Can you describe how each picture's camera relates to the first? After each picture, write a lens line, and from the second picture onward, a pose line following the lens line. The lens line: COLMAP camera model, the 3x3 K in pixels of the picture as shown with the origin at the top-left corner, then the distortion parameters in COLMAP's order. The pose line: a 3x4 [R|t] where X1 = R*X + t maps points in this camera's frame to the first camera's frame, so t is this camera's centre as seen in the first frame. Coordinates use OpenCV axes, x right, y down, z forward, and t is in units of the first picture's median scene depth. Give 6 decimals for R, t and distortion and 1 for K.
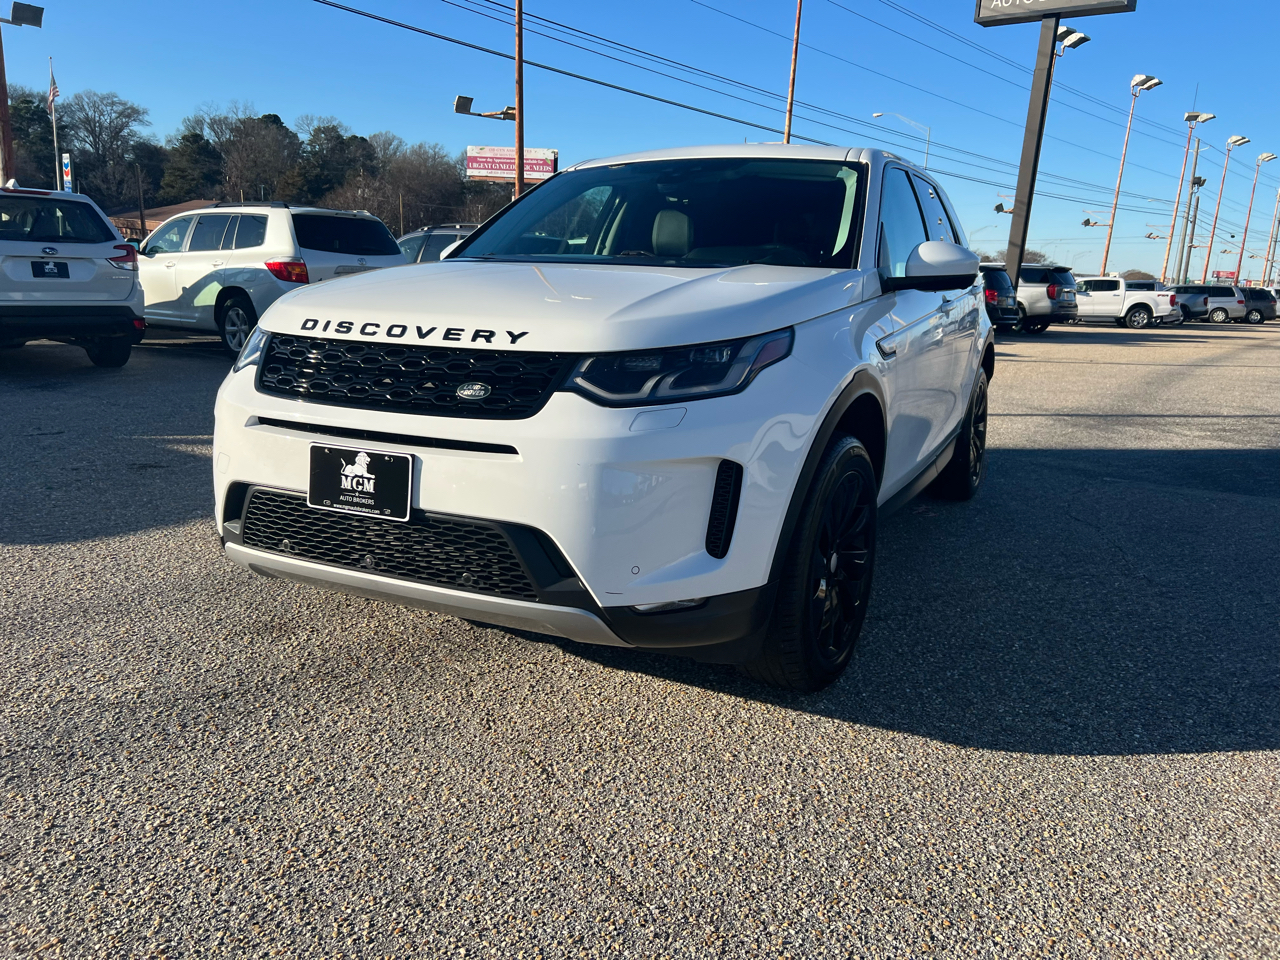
lens RADIAL K [[962.4, 0, 622.6], [0, 962.4, 481.3], [0, 0, 1]] dist [0.043532, -0.042412]
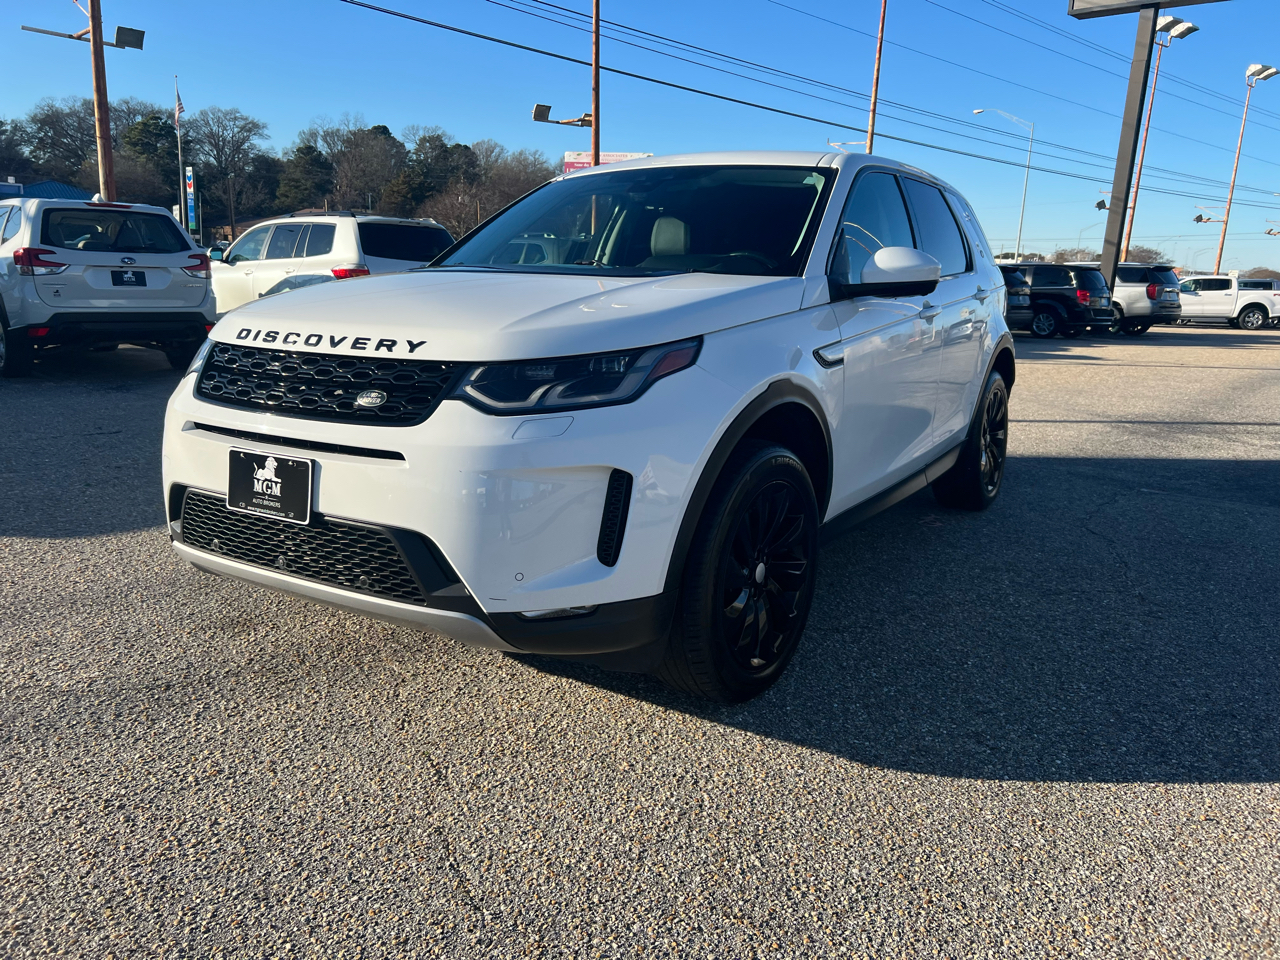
lens RADIAL K [[961.8, 0, 621.6], [0, 961.8, 465.1], [0, 0, 1]] dist [0.043721, -0.046643]
pose [[0.995166, 0.012006, -0.097474, 0.201126], [-0.013747, 0.999757, -0.017210, -0.008680], [0.097244, 0.018467, 0.995089, 0.000995]]
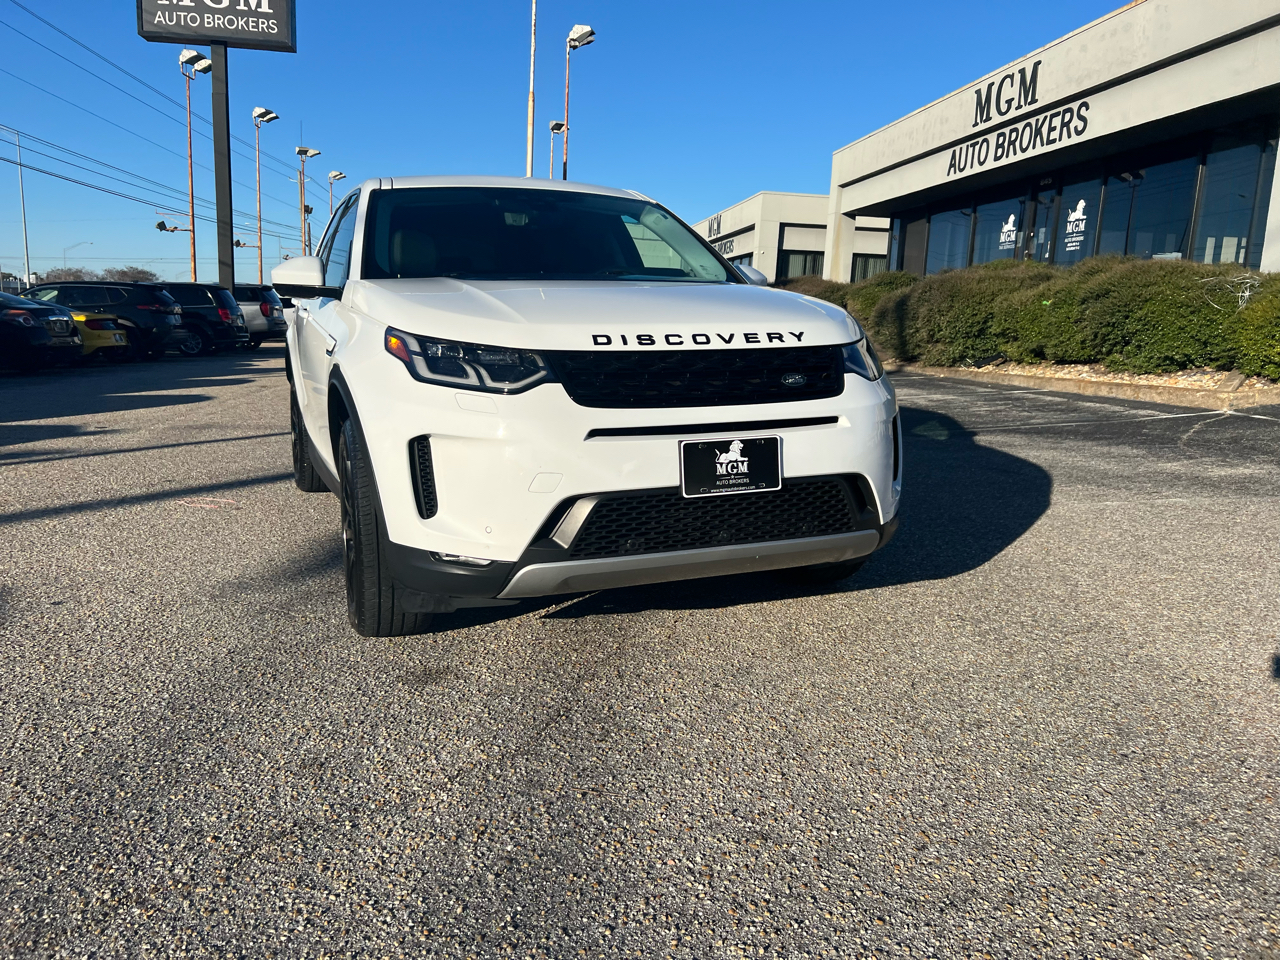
lens RADIAL K [[967.7, 0, 627.0], [0, 967.7, 482.4], [0, 0, 1]] dist [0.046580, -0.050746]
pose [[0.655791, -0.157244, 0.738386, -1.200617], [0.171115, 0.983573, 0.057483, -0.068399], [-0.735295, 0.088652, 0.671924, 0.294989]]
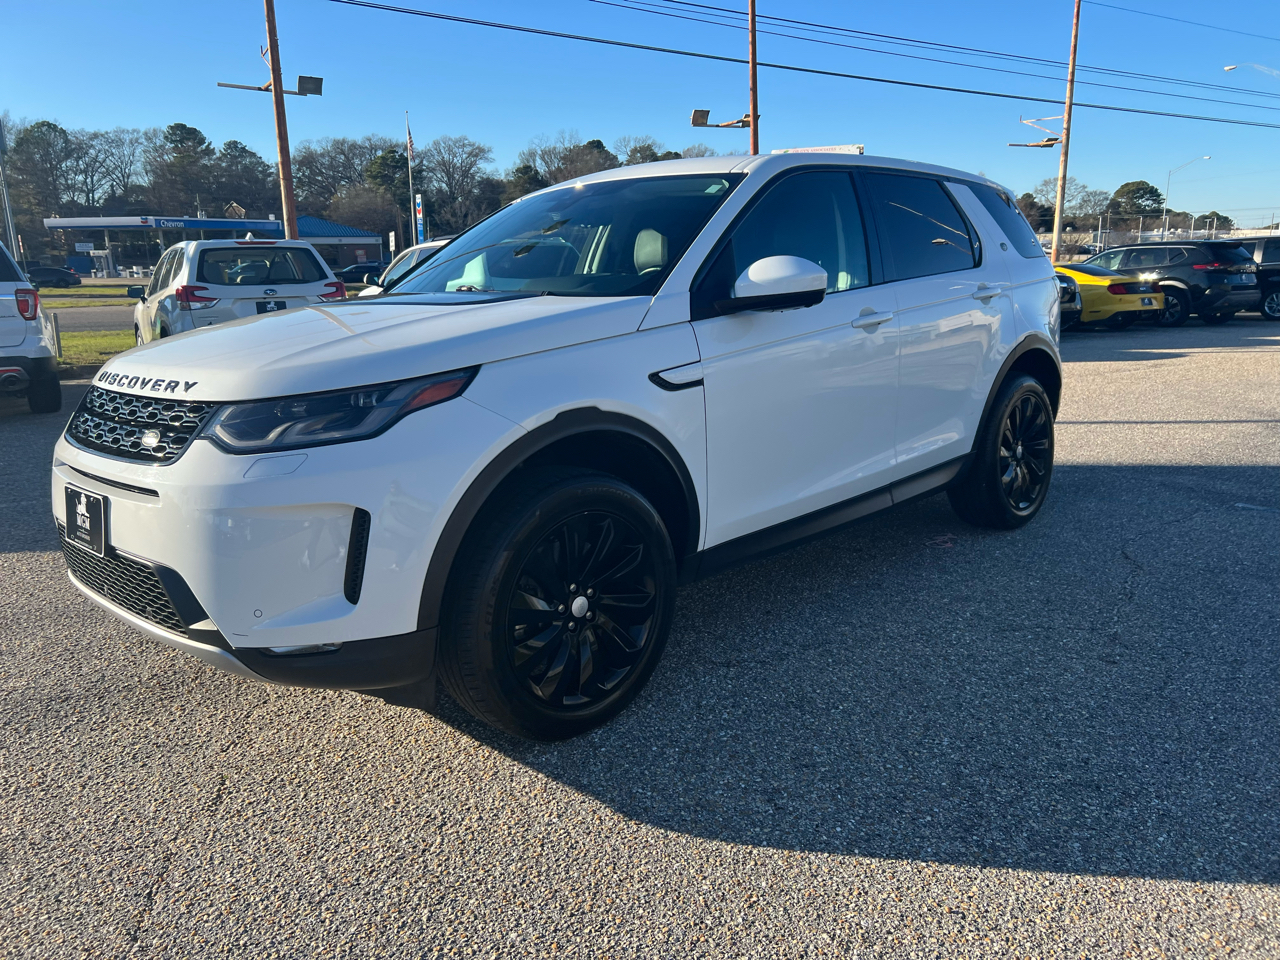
lens RADIAL K [[959.0, 0, 619.5], [0, 959.0, 469.8], [0, 0, 1]] dist [0.040875, -0.040277]
pose [[0.948976, 0.003265, -0.315330, 0.648508], [-0.007365, 0.999903, -0.011811, -0.047327], [0.315261, 0.013531, 0.948909, 0.130003]]
